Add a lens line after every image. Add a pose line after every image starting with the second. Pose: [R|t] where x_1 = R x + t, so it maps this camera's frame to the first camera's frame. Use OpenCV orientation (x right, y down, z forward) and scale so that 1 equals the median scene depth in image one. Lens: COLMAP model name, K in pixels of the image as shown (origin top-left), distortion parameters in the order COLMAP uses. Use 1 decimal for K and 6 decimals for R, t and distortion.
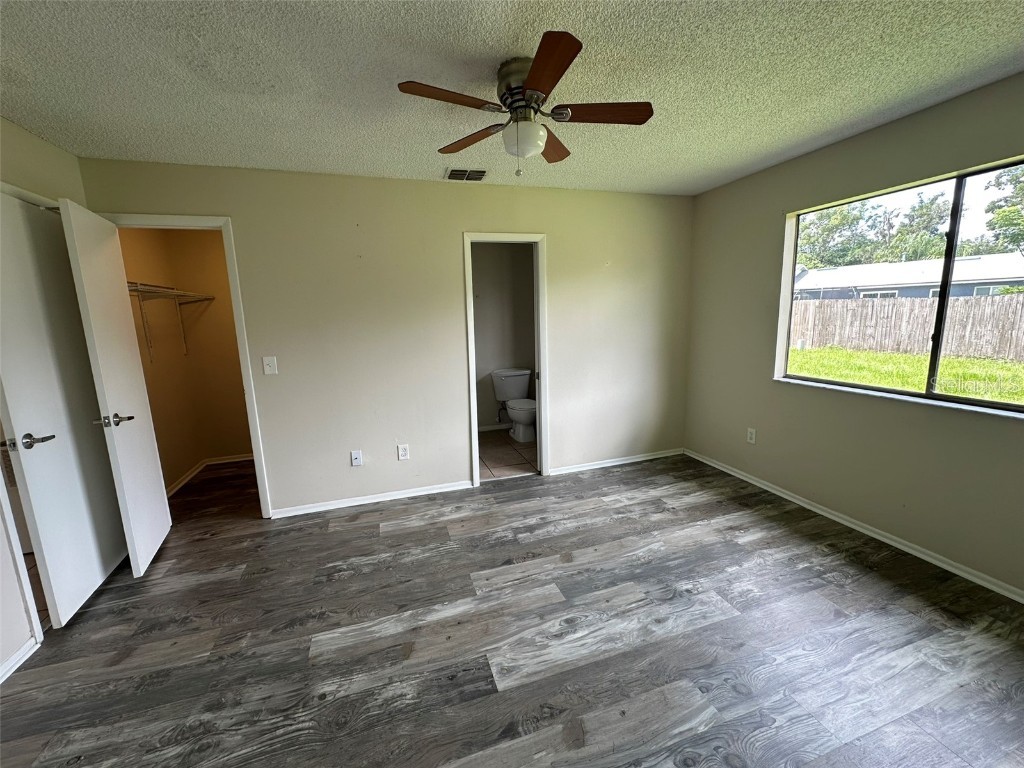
lens RADIAL K [[407.3, 0, 511.0], [0, 407.3, 383.4], [0, 0, 1]] dist [-0.001654, 0.000905]
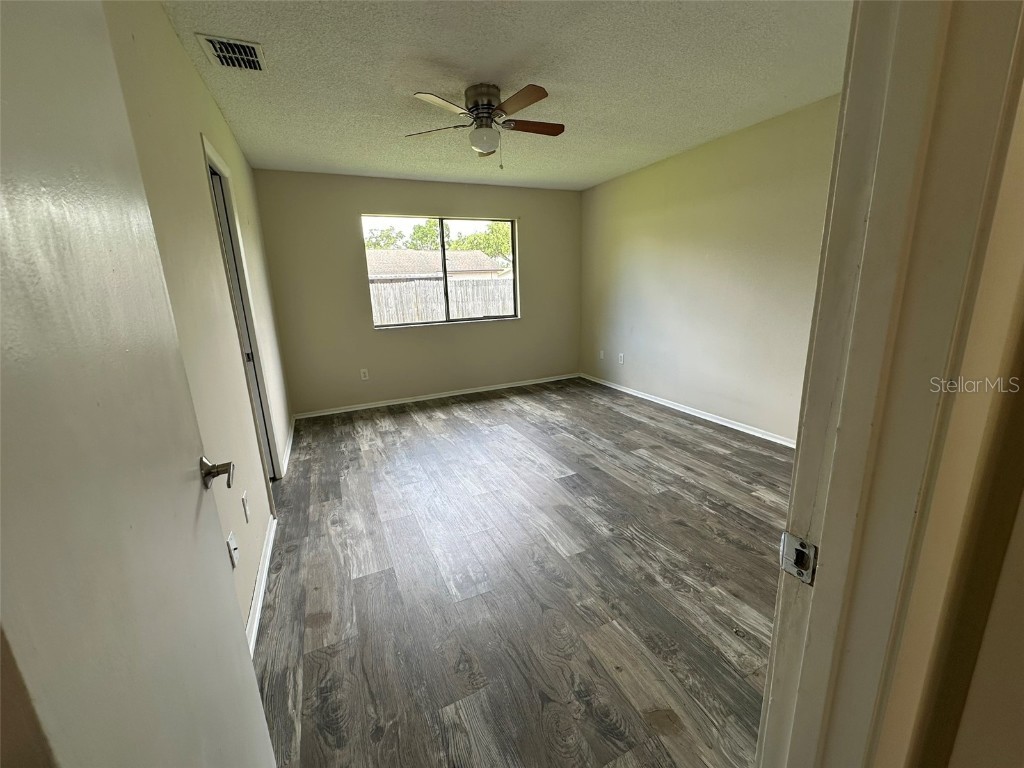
lens RADIAL K [[407.3, 0, 511.2], [0, 407.3, 382.2], [0, 0, 1]] dist [-0.001654, 0.000905]
pose [[-0.116319, -0.195470, 0.973787, -1.423898], [0.209248, 0.953614, 0.216416, -0.069218], [-0.970920, 0.228936, -0.070022, 1.116227]]
